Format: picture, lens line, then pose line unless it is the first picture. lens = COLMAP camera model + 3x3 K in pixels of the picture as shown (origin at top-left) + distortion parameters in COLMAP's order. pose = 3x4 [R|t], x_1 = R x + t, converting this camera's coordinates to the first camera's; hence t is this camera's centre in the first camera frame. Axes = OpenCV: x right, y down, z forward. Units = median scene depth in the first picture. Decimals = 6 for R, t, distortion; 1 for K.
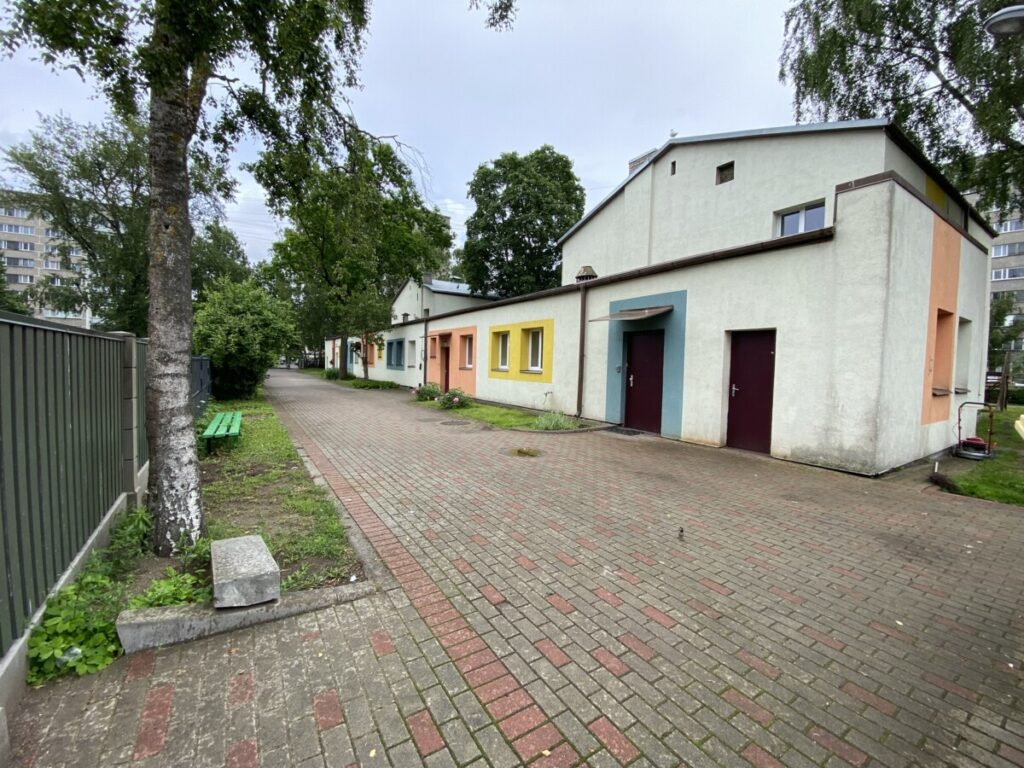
lens RADIAL K [[419.1, 0, 512.0], [0, 419.1, 384.0], [0, 0, 1]] dist [0.014376, -0.020278]
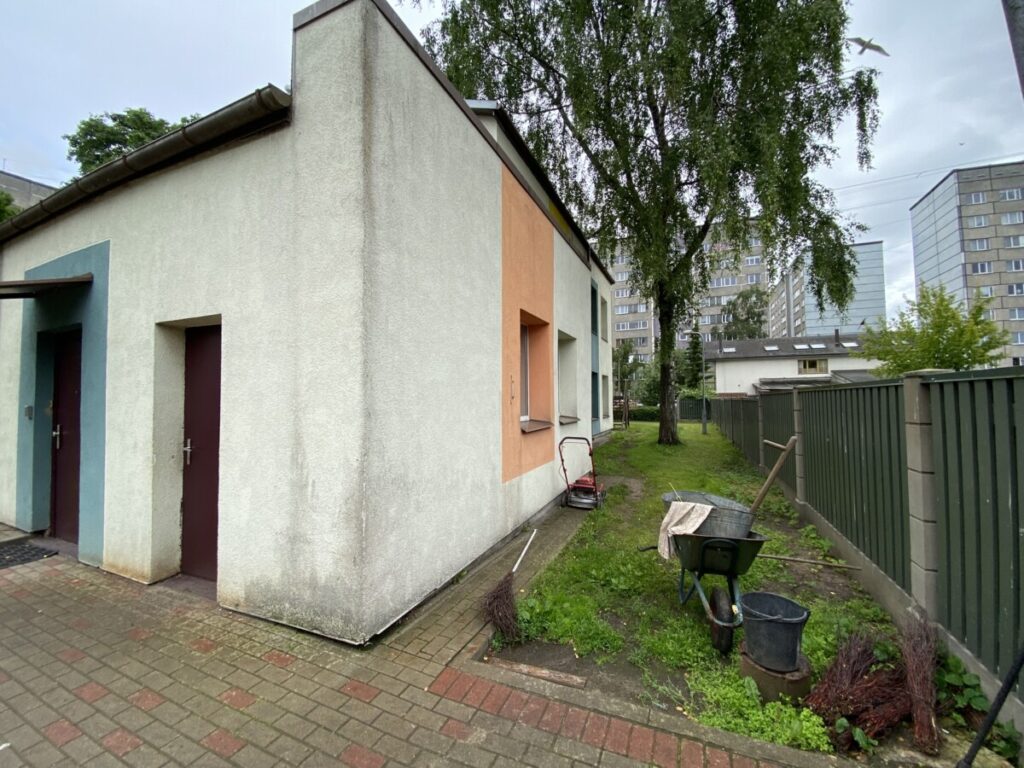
lens RADIAL K [[410.6, 0, 512.0], [0, 410.6, 384.0], [0, 0, 1]] dist [0.039656, -0.000074]
pose [[0.830240, -0.011266, 0.557292, 0.619293], [0.055717, 0.996466, -0.062862, -0.011758], [-0.554614, 0.083241, 0.827934, 0.439263]]
